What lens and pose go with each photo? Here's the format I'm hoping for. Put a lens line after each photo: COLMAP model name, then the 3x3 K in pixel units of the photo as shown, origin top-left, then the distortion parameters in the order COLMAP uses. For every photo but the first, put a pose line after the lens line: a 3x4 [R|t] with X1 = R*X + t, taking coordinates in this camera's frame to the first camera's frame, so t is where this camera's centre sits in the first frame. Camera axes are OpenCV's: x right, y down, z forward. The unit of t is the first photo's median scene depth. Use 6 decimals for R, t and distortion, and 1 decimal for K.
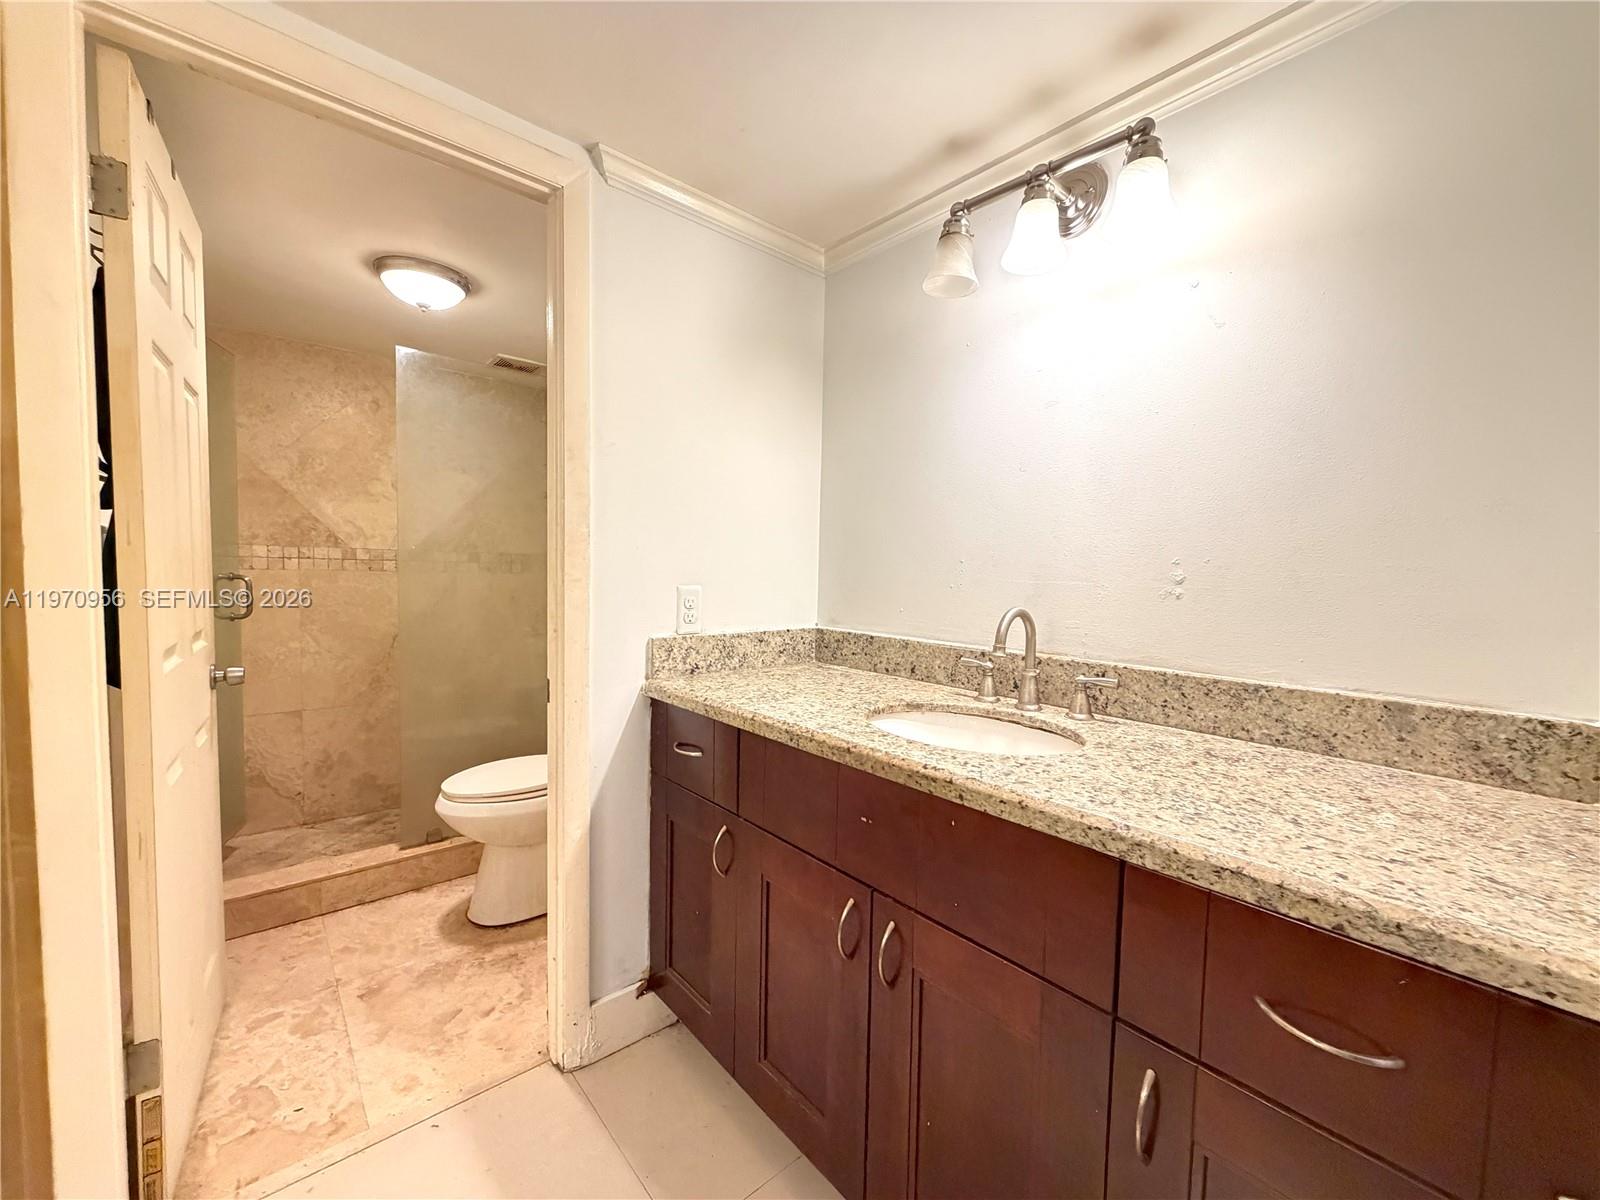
lens RADIAL K [[638.4, 0, 799.7], [0, 638.4, 601.9], [0, 0, 1]] dist [0.001146, 0.000762]
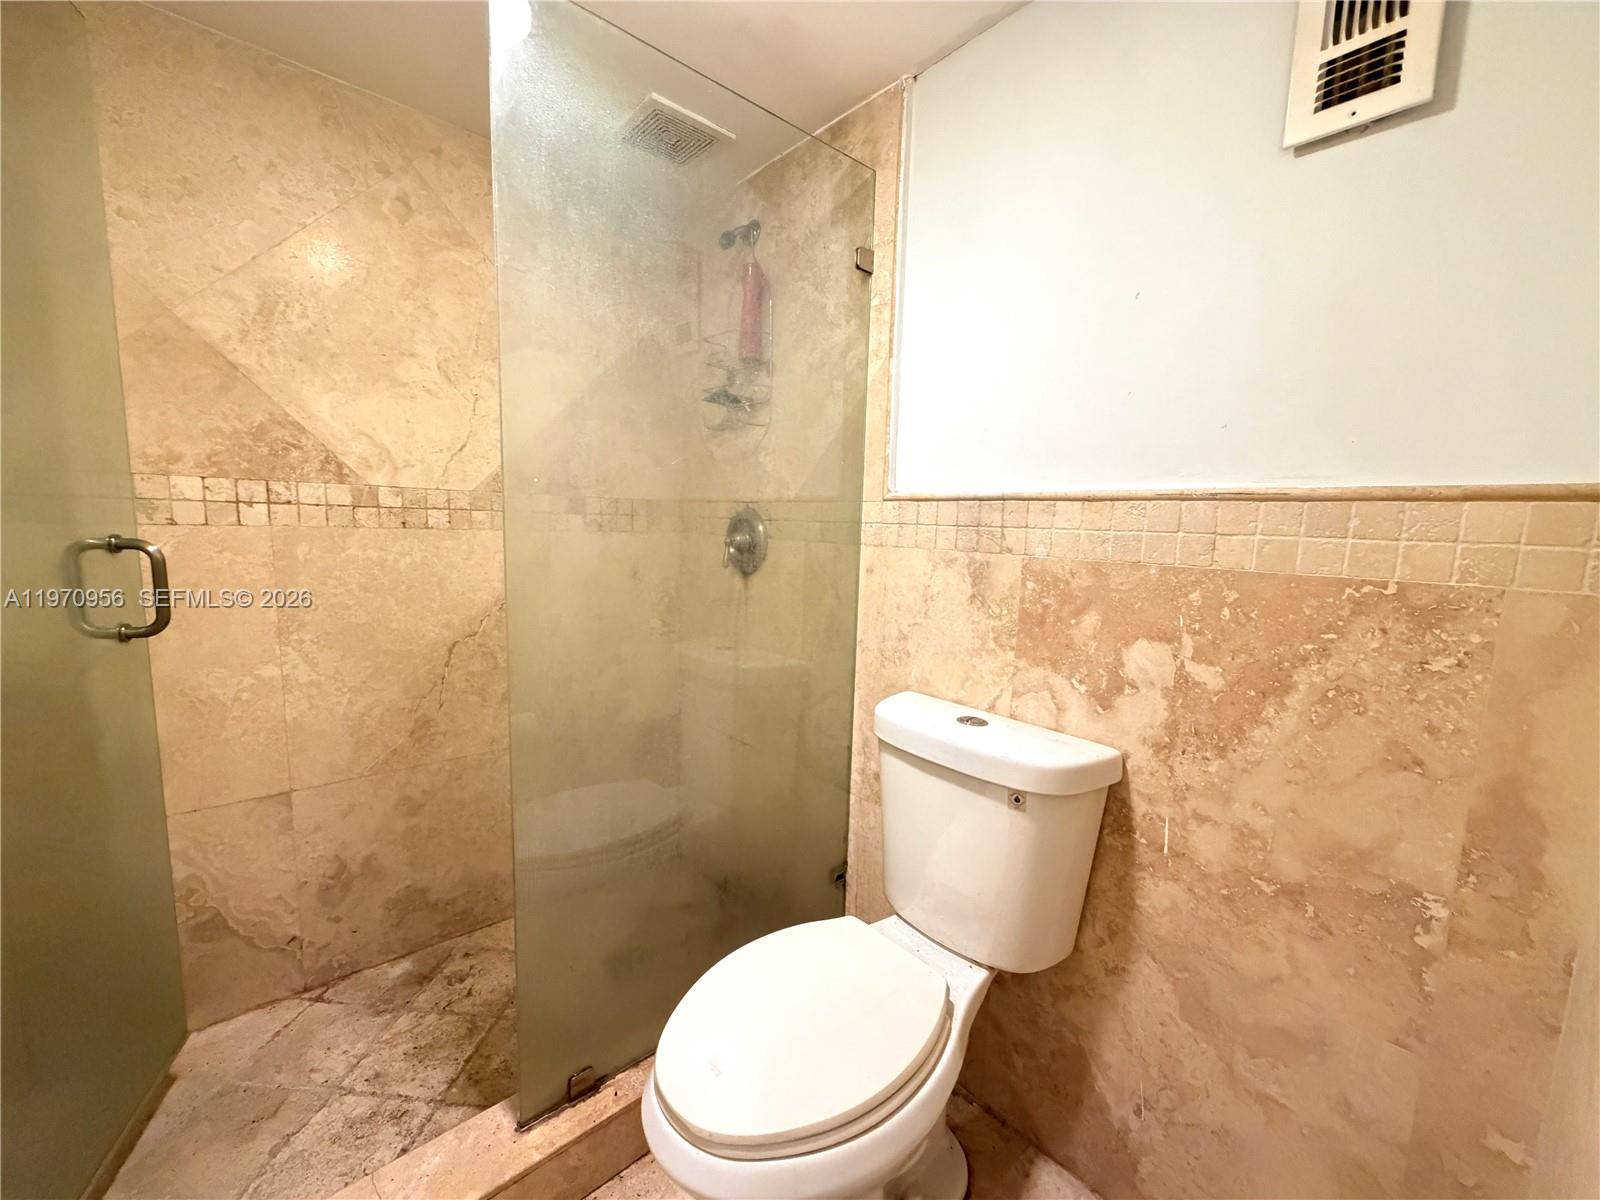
lens RADIAL K [[638.4, 0, 797.3], [0, 638.4, 601.5], [0, 0, 1]] dist [0.001146, 0.000762]
pose [[0.999794, 0.006632, 0.019192, -0.362267], [-0.008062, 0.997121, 0.075394, -0.031301], [-0.018637, -0.075533, 0.996969, 0.466051]]
